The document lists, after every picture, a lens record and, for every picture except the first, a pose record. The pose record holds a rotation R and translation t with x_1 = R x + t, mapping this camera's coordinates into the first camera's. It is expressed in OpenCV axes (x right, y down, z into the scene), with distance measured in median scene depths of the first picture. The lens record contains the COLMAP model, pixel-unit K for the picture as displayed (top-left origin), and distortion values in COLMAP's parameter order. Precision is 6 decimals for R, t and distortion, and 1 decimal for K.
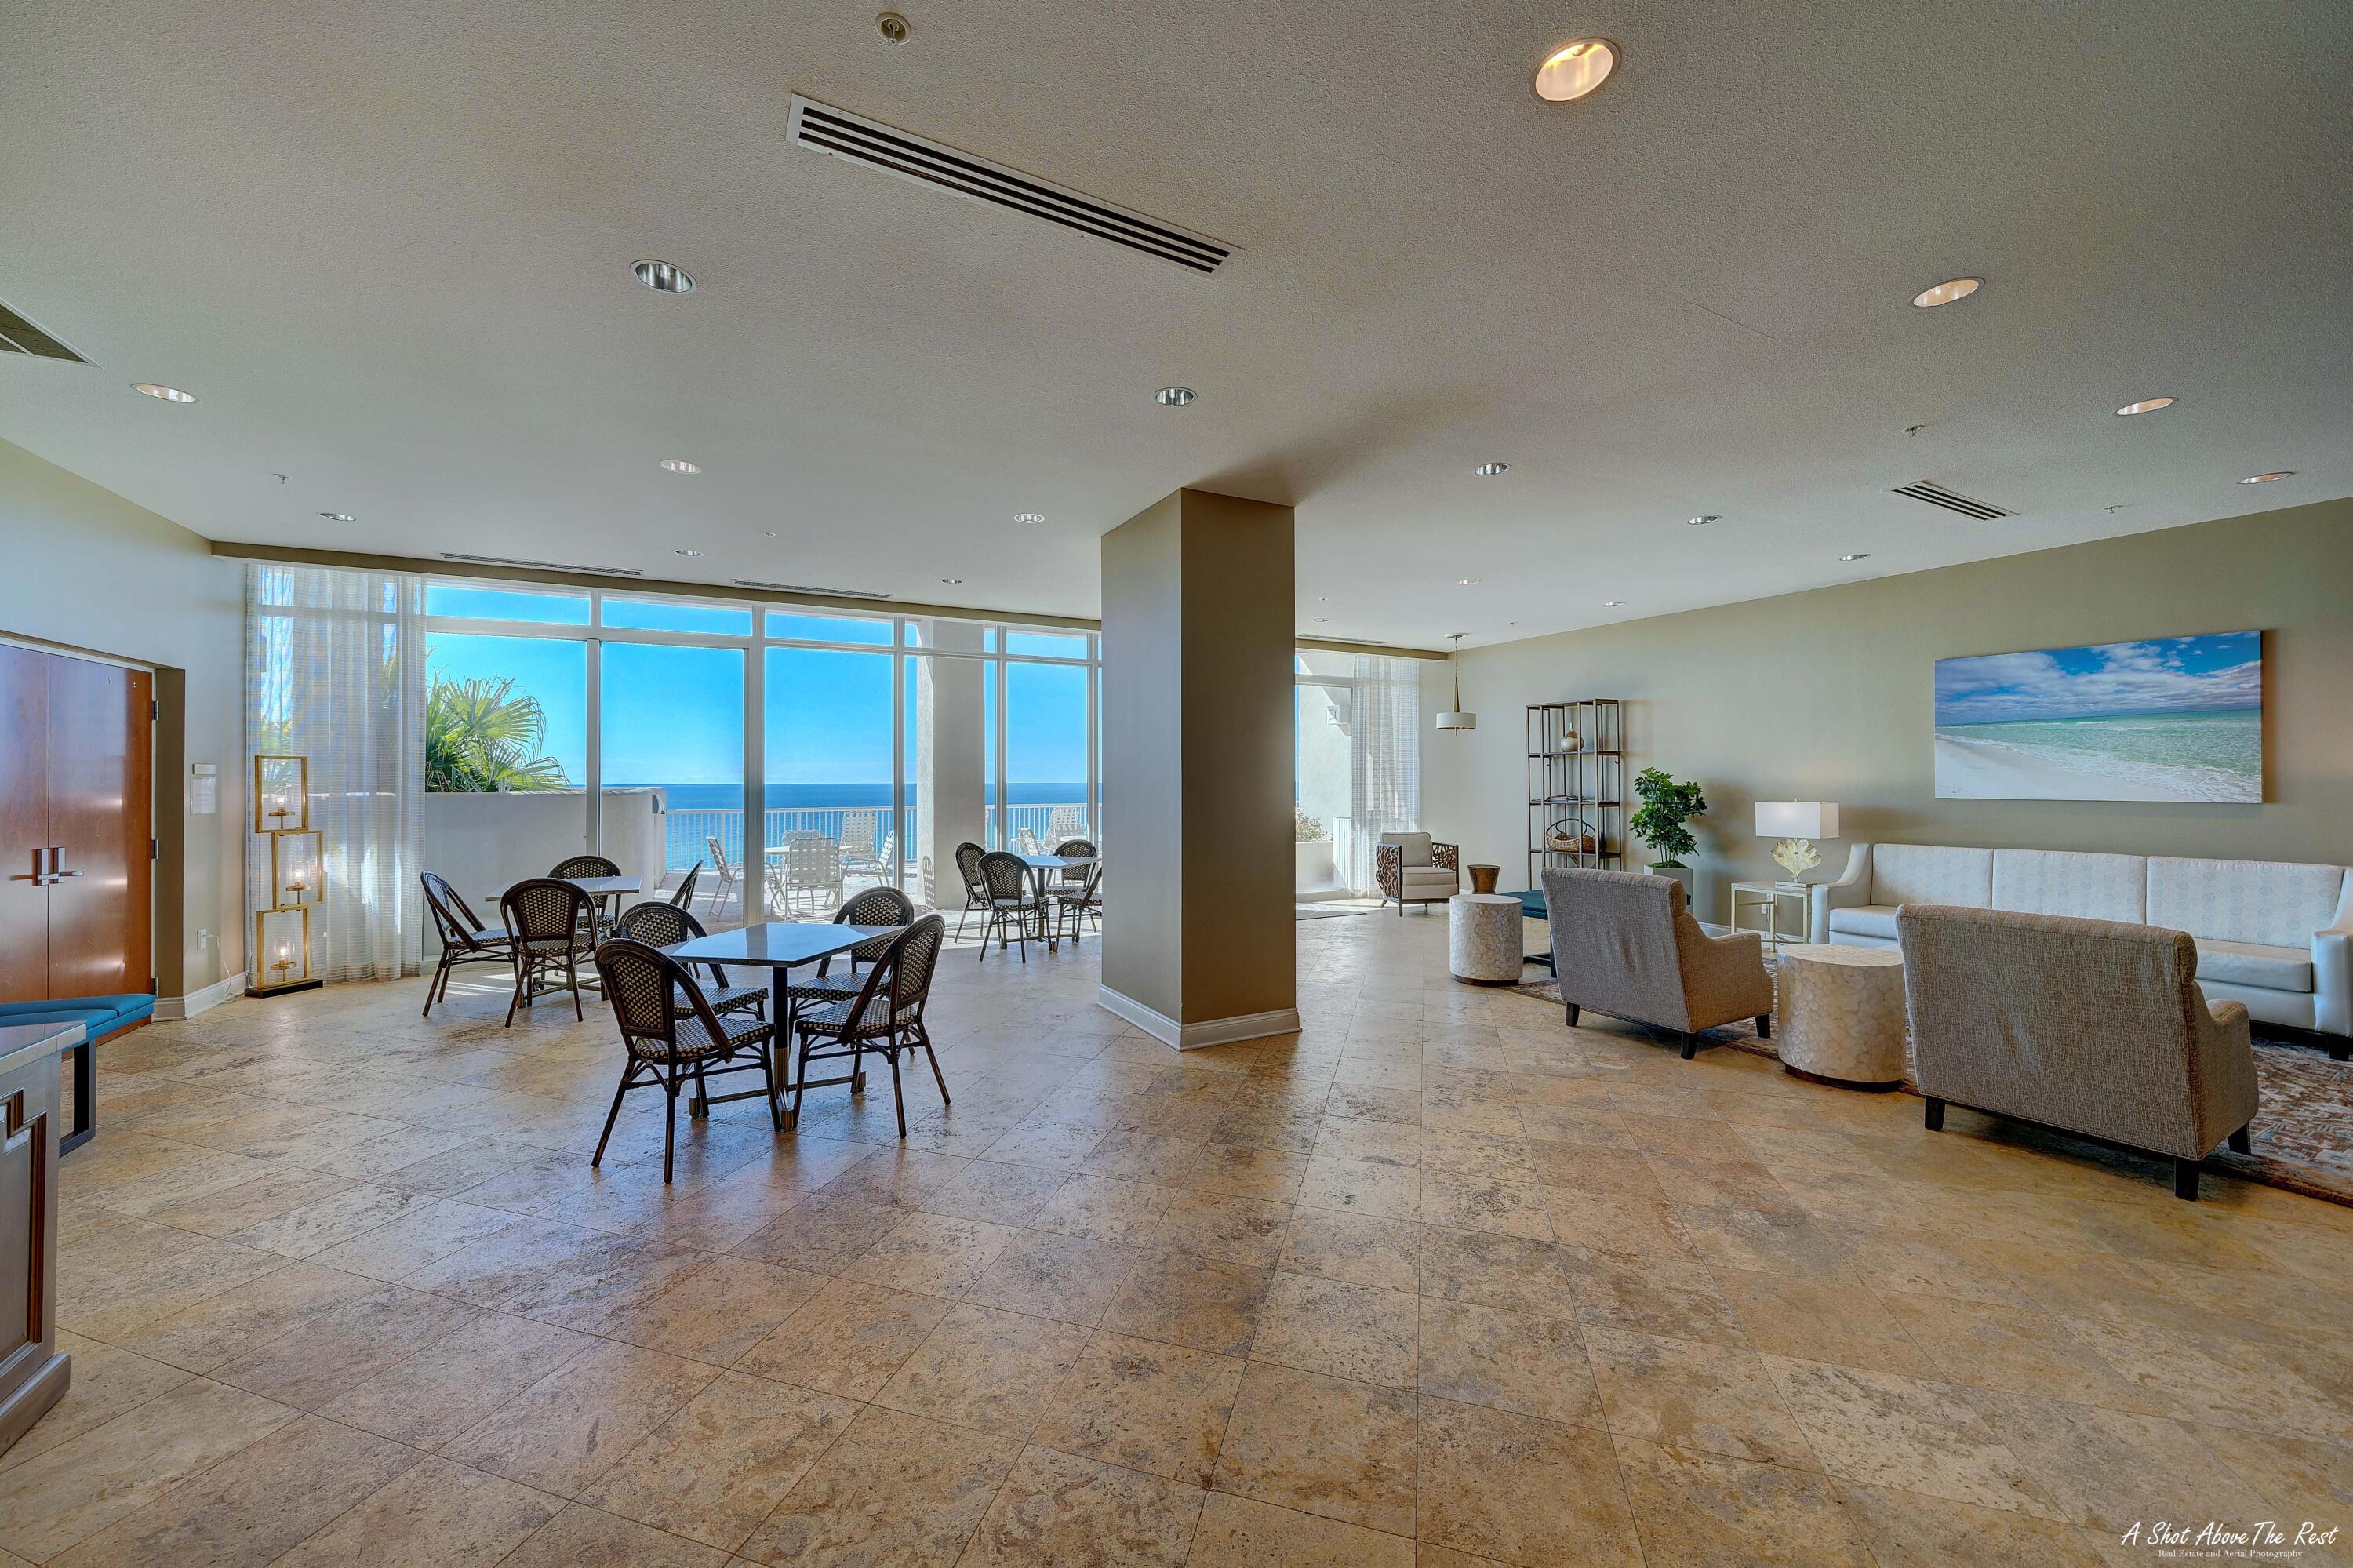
lens RADIAL K [[862.0, 0, 1186.4], [0, 862.0, 776.1], [0, 0, 1]] dist [-0.004067, -0.000381]
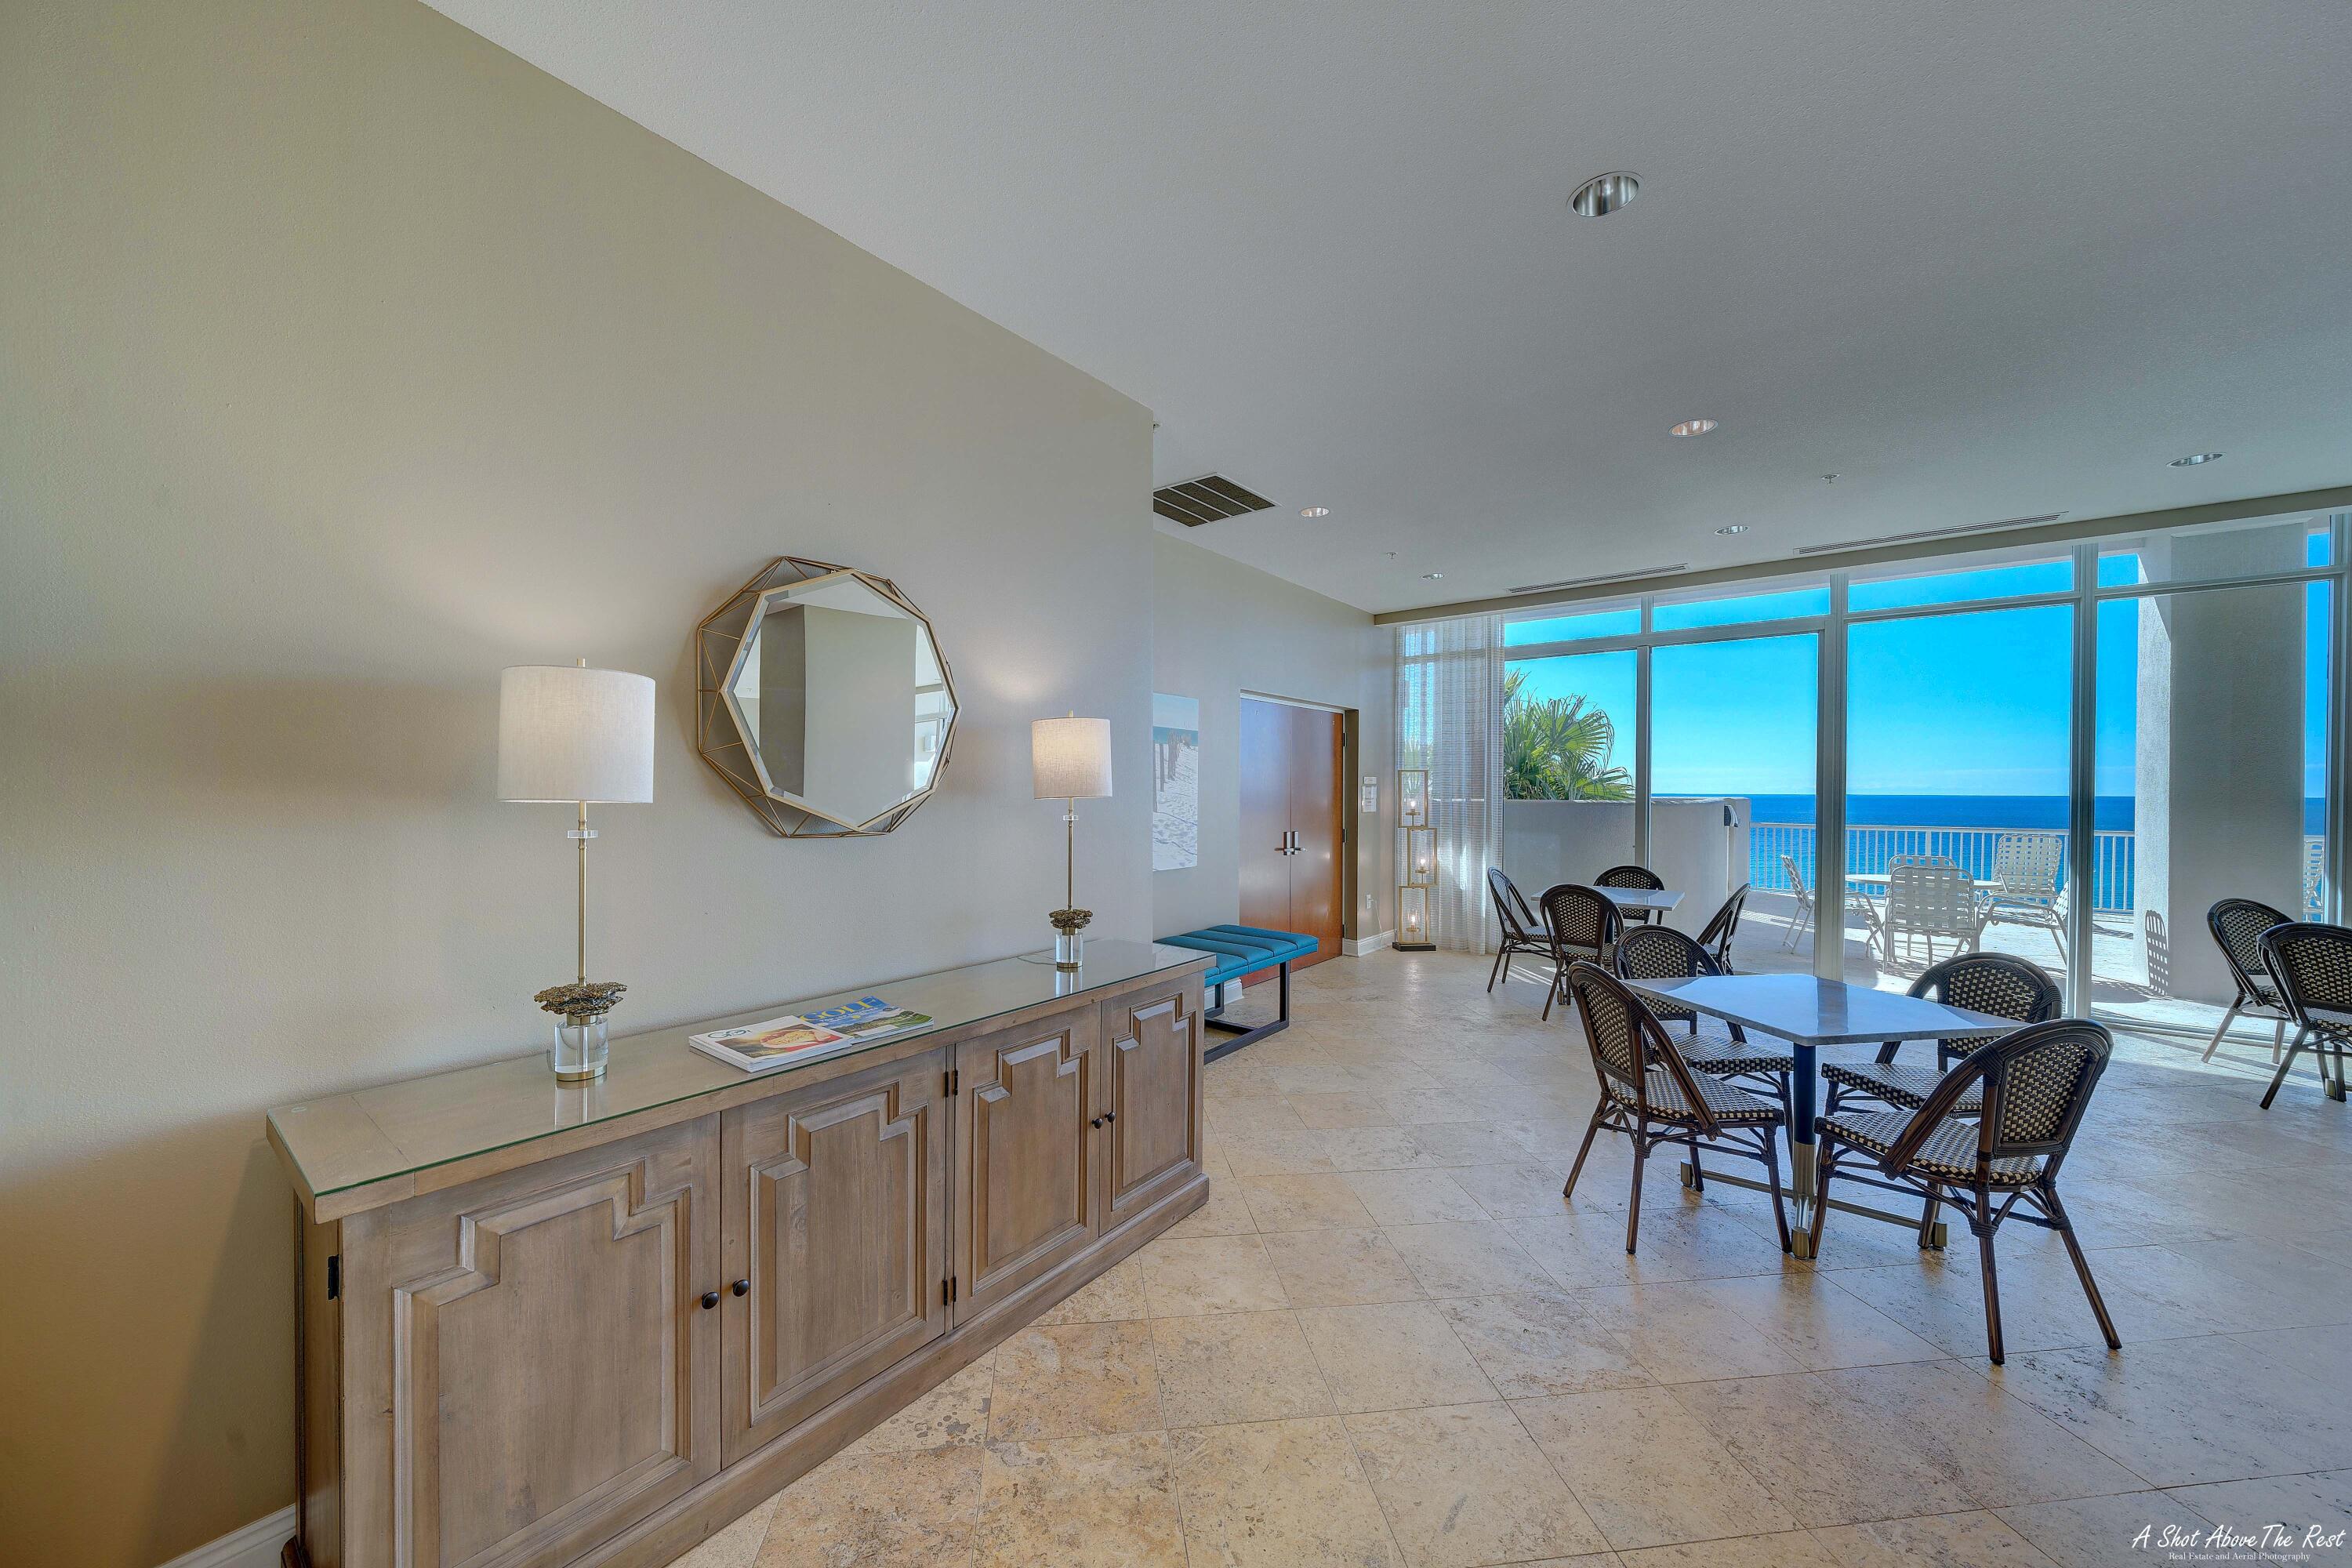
lens RADIAL K [[861.6, 0, 1127.9], [0, 861.6, 795.7], [0, 0, 1]] dist [-0.004067, -0.000381]
pose [[0.375073, 0.011894, -0.926919, 0.003008], [-0.001000, 0.999922, 0.012426, 0.000279], [0.926995, -0.003734, 0.375056, 0.108343]]
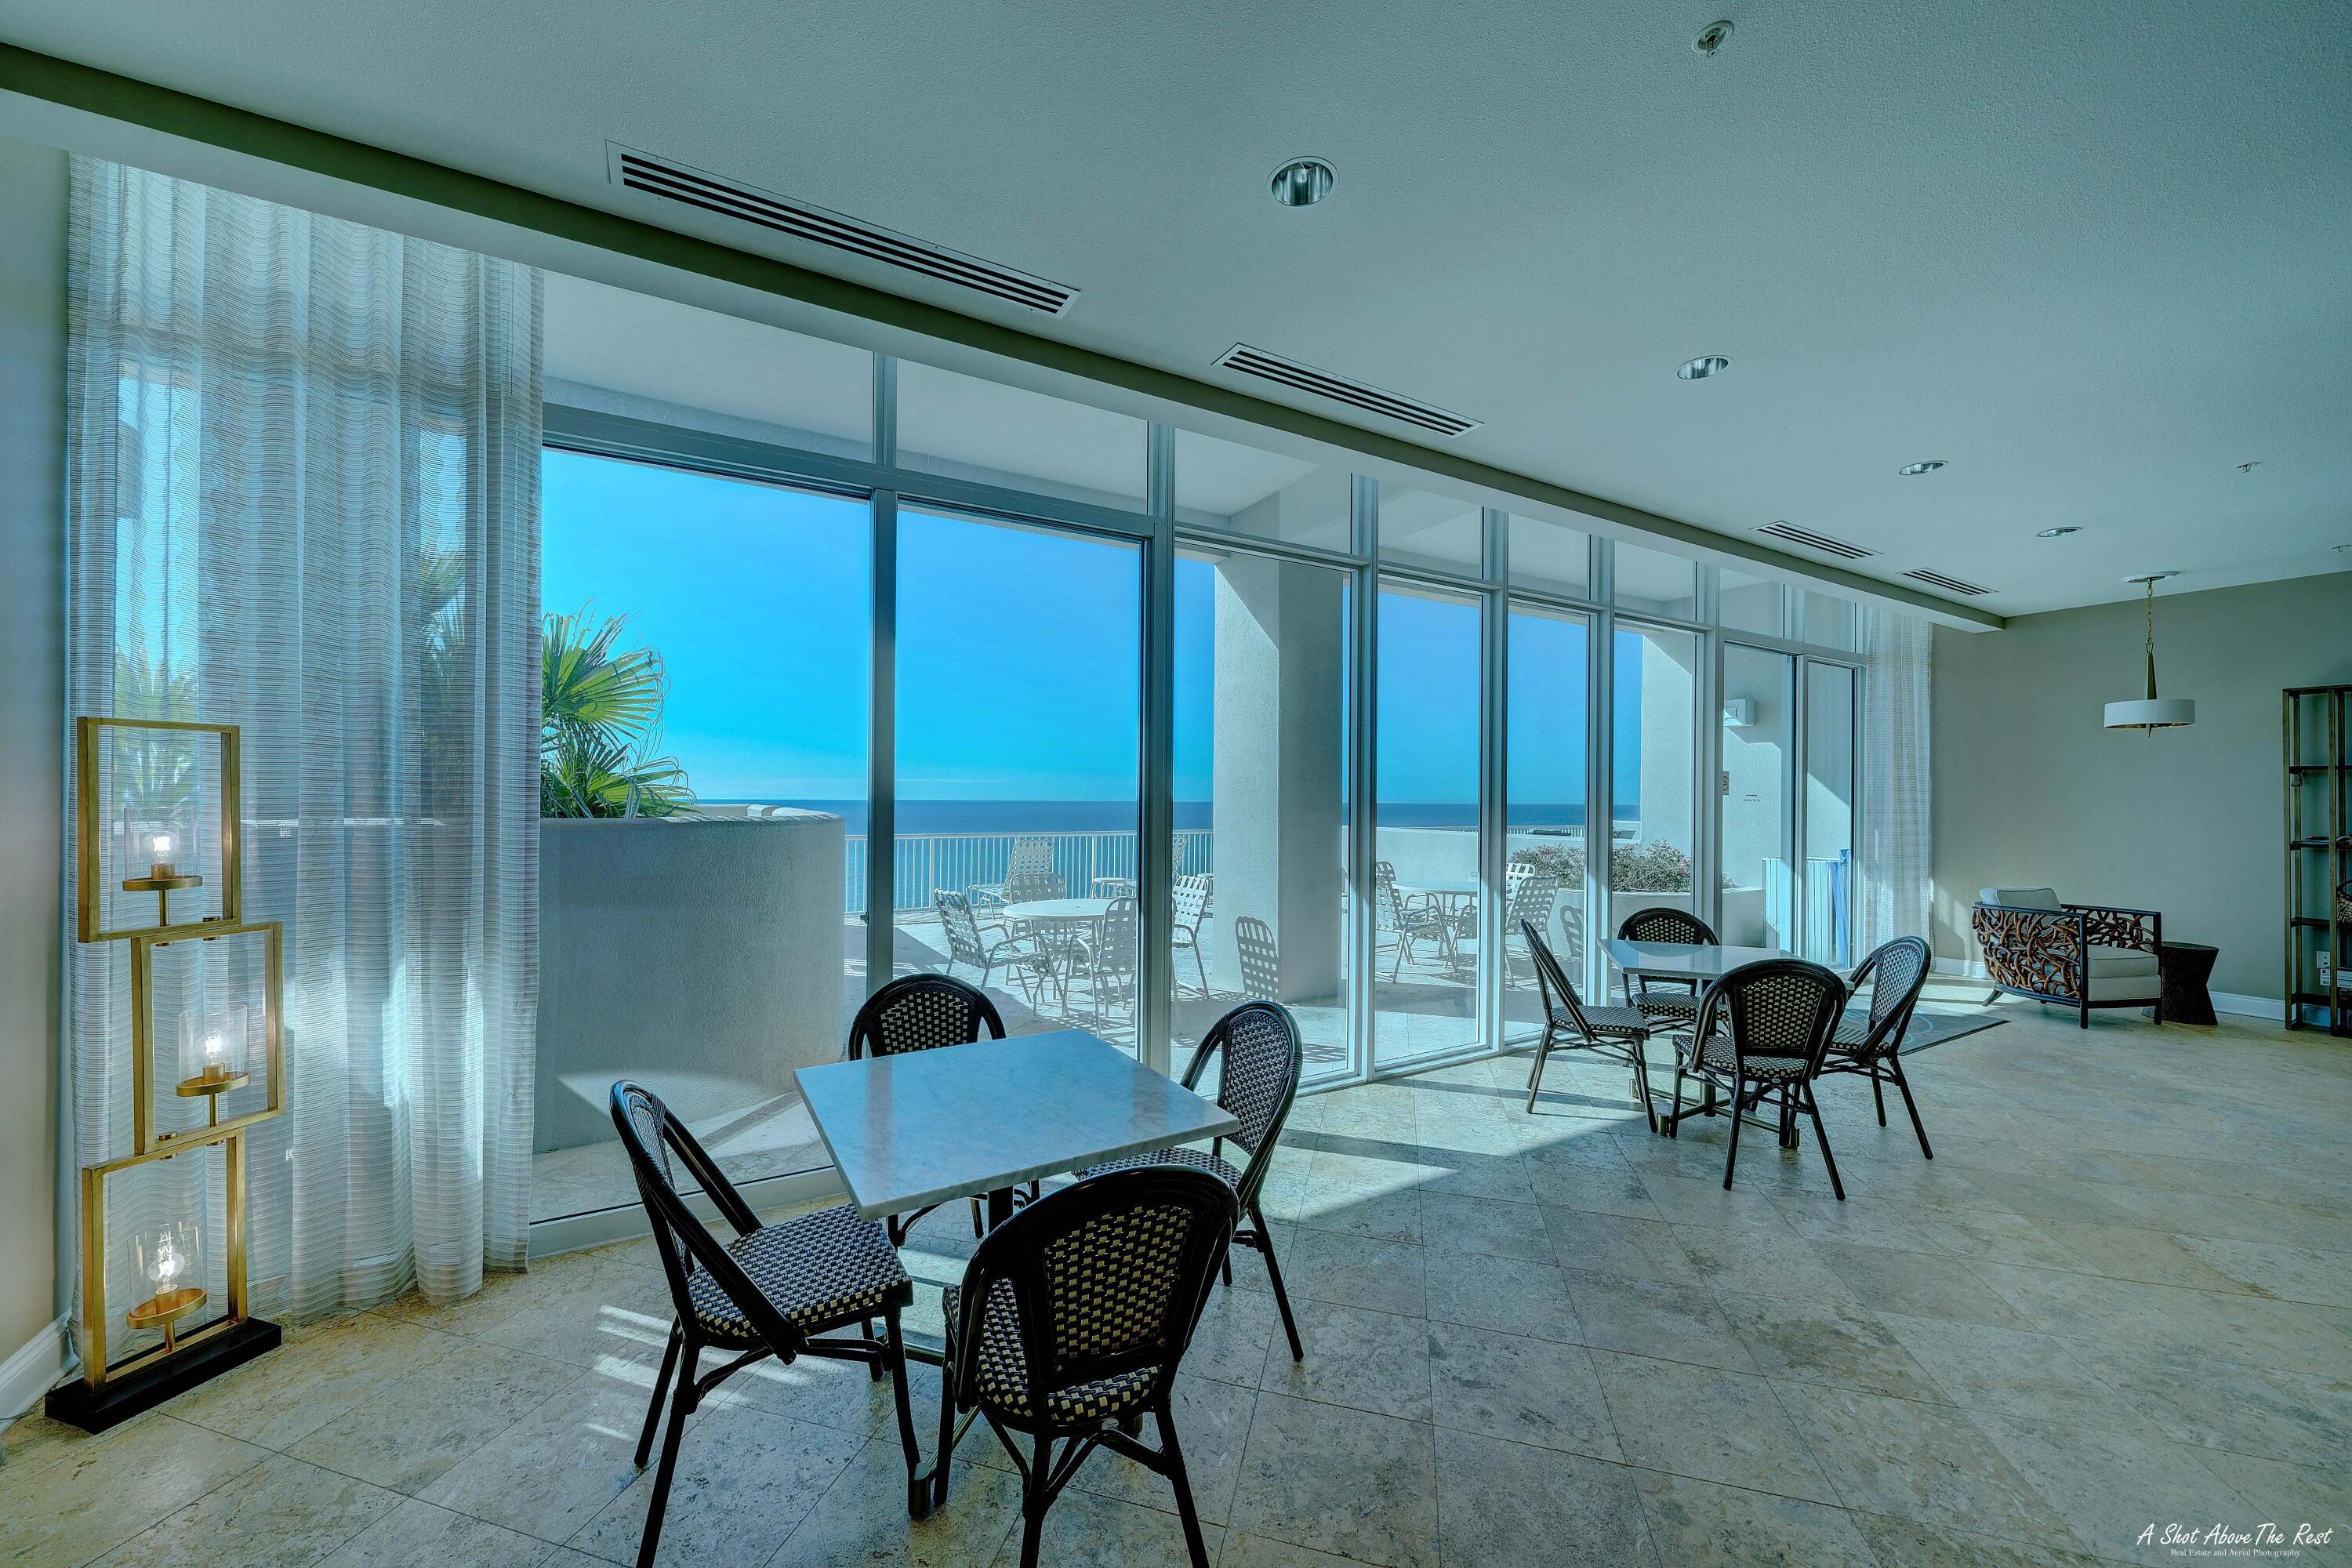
lens RADIAL K [[861.6, 0, 1188.9], [0, 861.6, 784.2], [0, 0, 1]] dist [-0.004067, -0.000381]
pose [[0.999631, -0.006750, 0.026300, -0.685456], [0.006972, 0.999941, -0.008341, 0.009719], [-0.026242, 0.008521, 0.999619, 0.680322]]
